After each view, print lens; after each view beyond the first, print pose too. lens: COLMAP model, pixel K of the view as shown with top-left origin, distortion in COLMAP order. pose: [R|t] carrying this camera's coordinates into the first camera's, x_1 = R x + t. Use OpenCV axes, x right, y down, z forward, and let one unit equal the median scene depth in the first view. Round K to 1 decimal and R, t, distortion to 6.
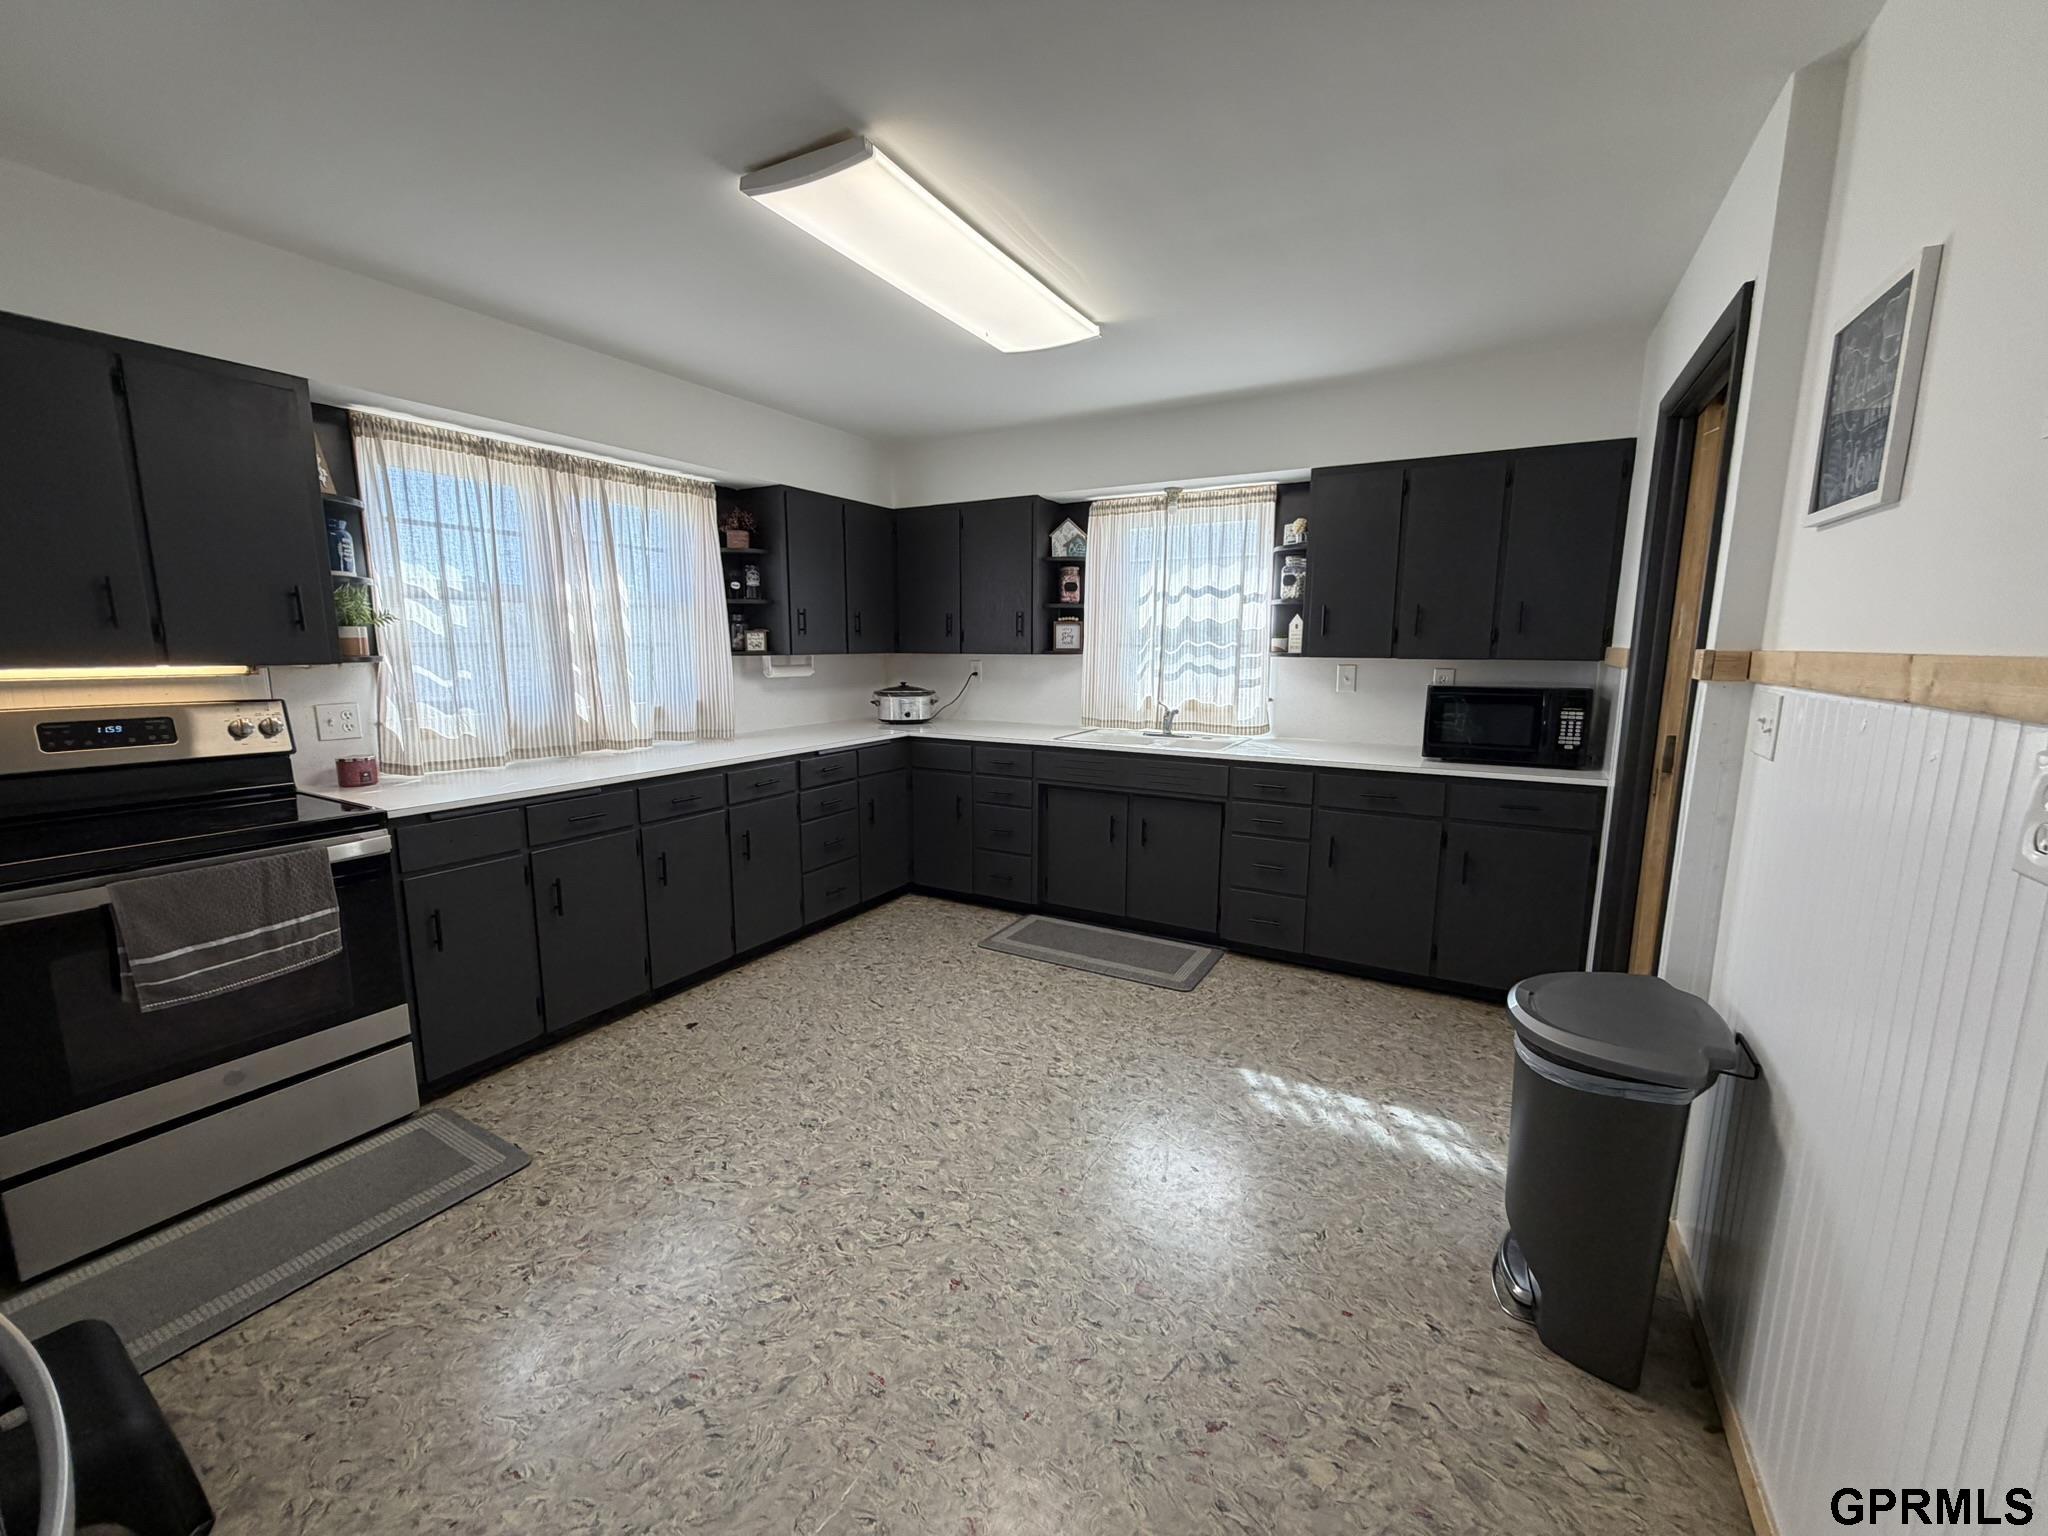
lens RADIAL K [[815.9, 0, 1025.2], [0, 815.9, 775.2], [0, 0, 1]] dist [0.005041, -0.000628]
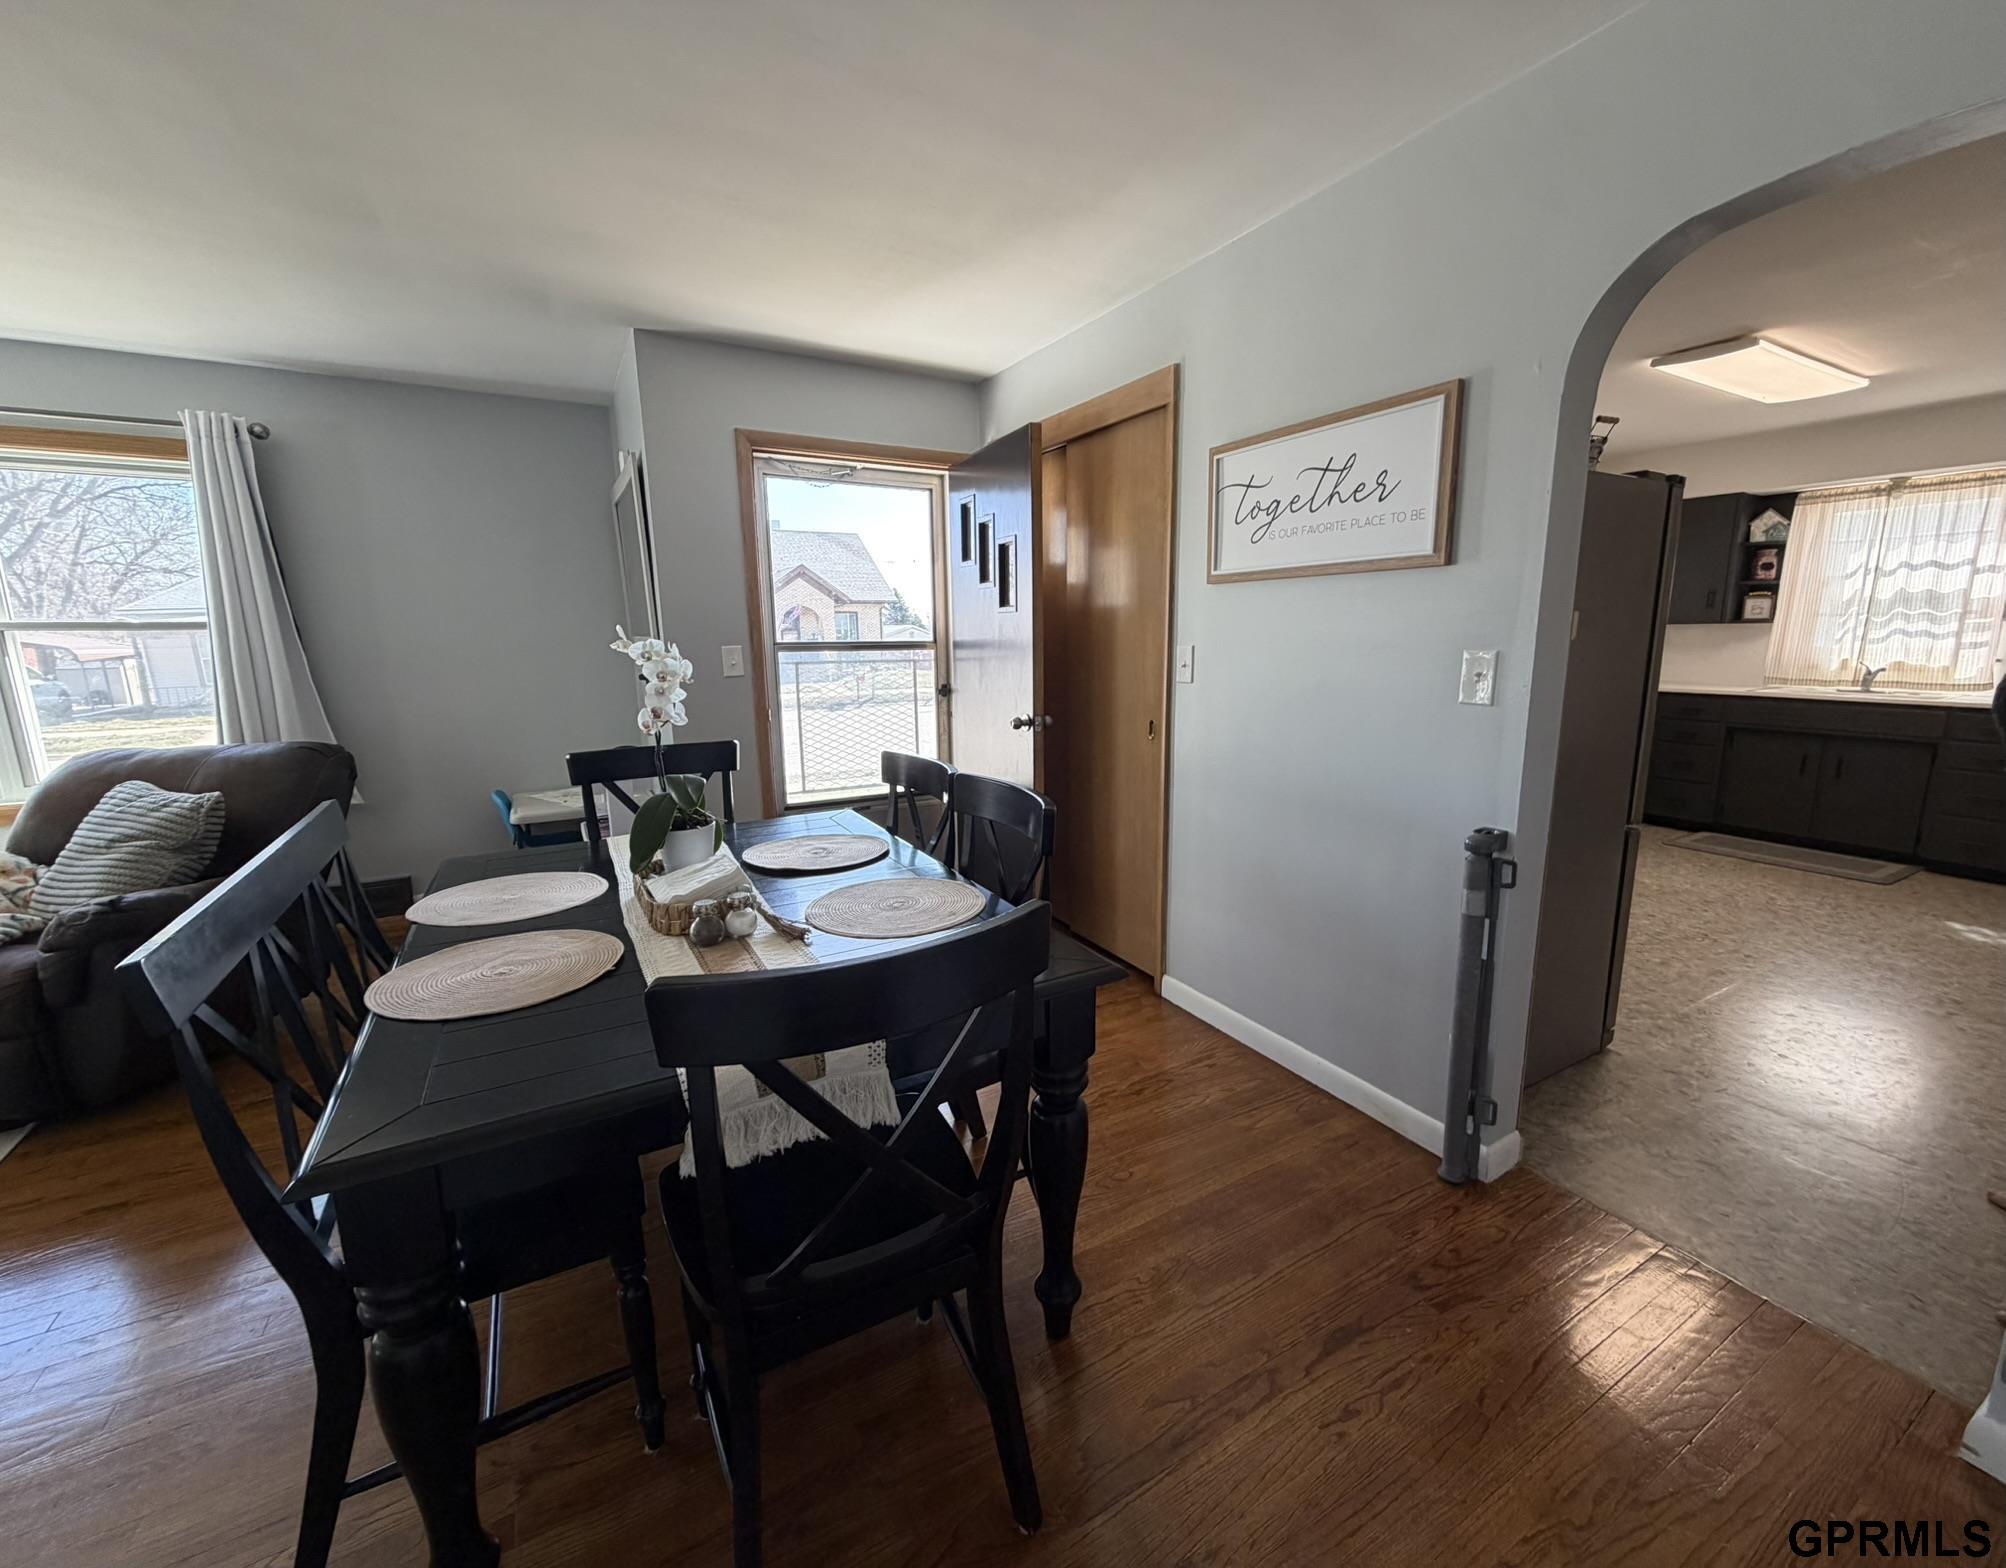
lens RADIAL K [[832.6, 0, 1039.2], [0, 832.6, 786.8], [0, 0, 1]] dist [-0.000038, -0.000011]
pose [[0.864695, 0.082821, -0.495422, -0.253570], [-0.069784, 0.996556, 0.044798, 0.119499], [0.497426, -0.004164, 0.867497, -0.635606]]
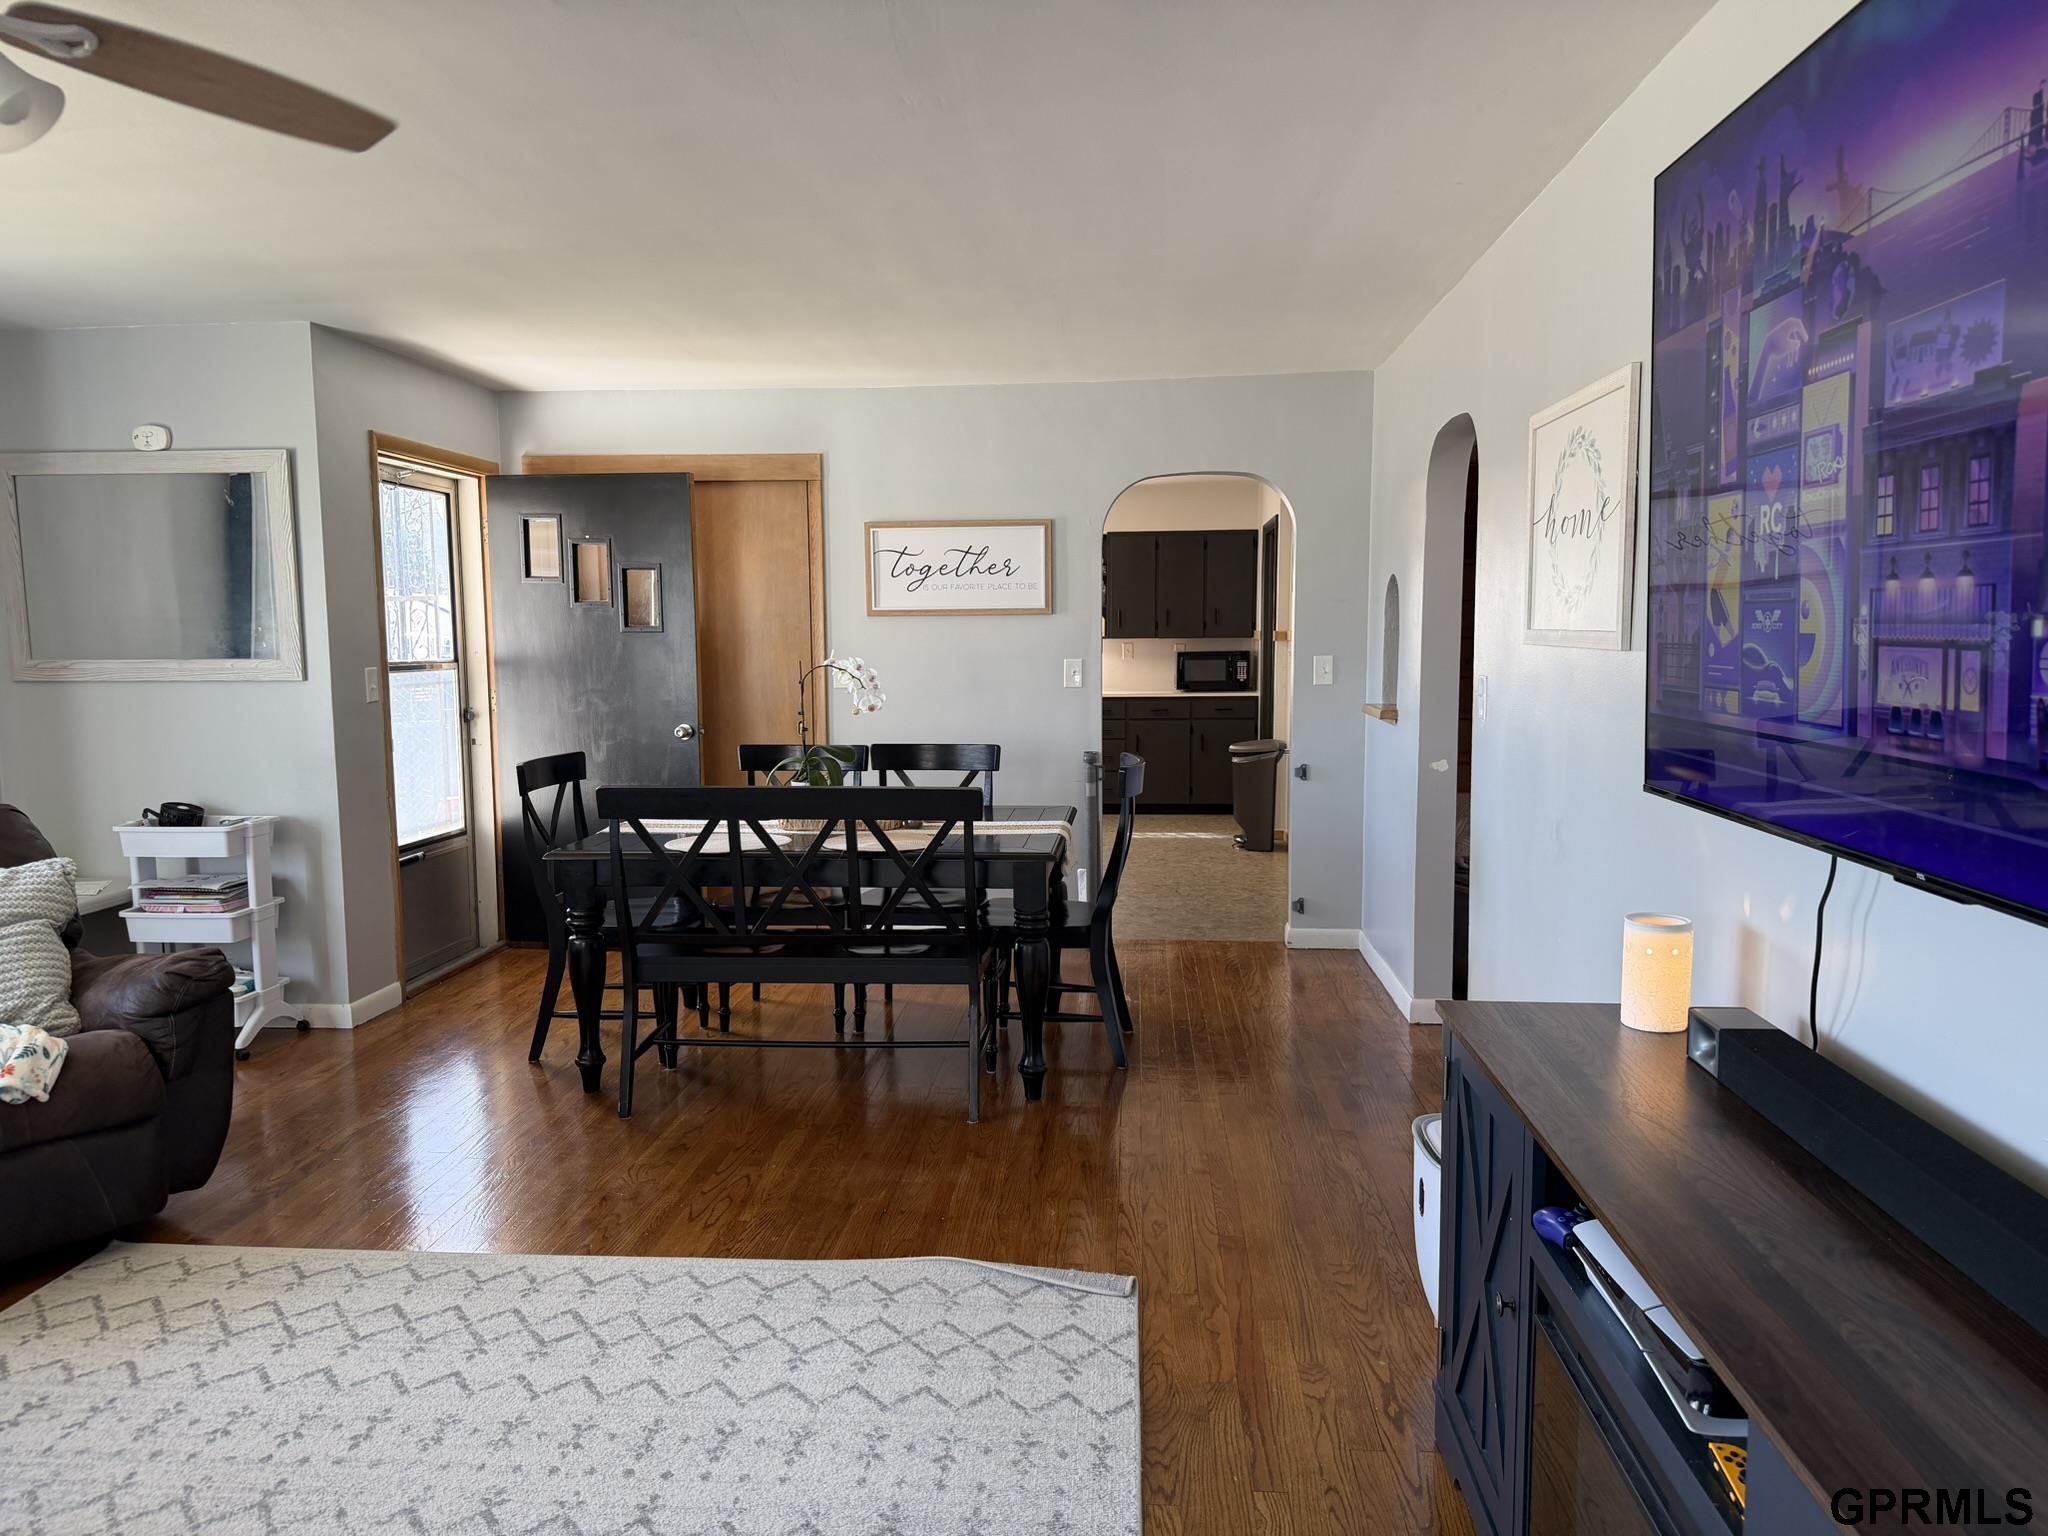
lens RADIAL K [[1423.9, 0, 1021.0], [0, 1423.9, 775.7], [0, 0, 1]] dist [0.047238, -0.062869]
pose [[0.908187, -0.050807, 0.415470, -0.987506], [0.075287, 0.996245, -0.042743, 0.235059], [-0.411739, 0.070098, 0.908602, -1.481863]]
